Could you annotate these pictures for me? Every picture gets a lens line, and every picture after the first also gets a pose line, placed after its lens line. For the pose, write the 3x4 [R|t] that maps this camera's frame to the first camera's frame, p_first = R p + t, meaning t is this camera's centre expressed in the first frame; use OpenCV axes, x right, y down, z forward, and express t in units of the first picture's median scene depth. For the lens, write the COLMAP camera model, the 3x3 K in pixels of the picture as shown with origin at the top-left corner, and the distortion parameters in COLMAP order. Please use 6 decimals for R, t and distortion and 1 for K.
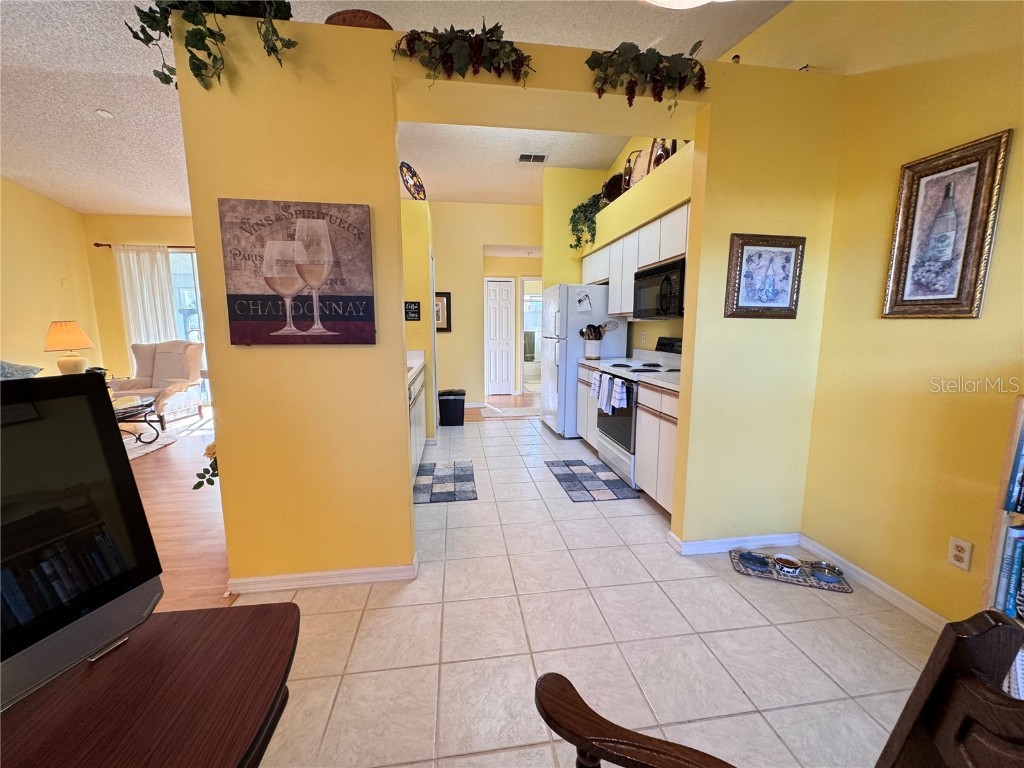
lens RADIAL K [[408.6, 0, 513.8], [0, 408.6, 384.4], [0, 0, 1]] dist [-0.001062, 0.000378]
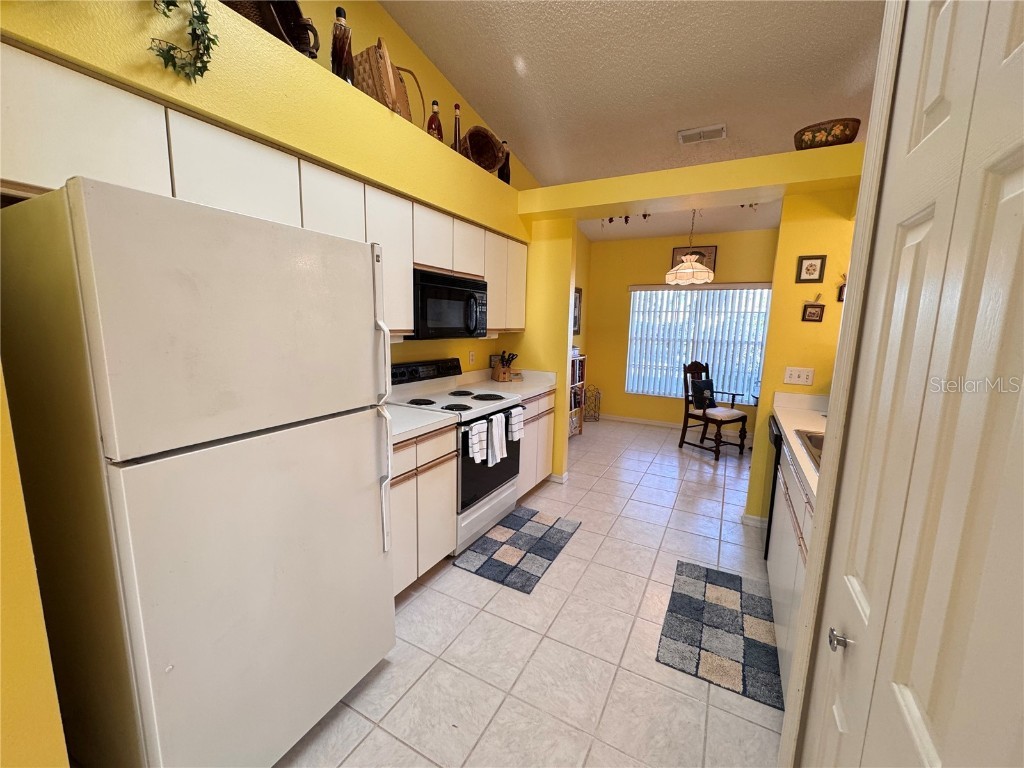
lens RADIAL K [[408.6, 0, 514.8], [0, 408.6, 382.6], [0, 0, 1]] dist [-0.001062, 0.000378]
pose [[-0.805750, -0.108281, 0.582273, -0.395287], [0.059079, 0.963546, 0.260937, -0.466605], [-0.589302, 0.244650, -0.769981, 2.590526]]
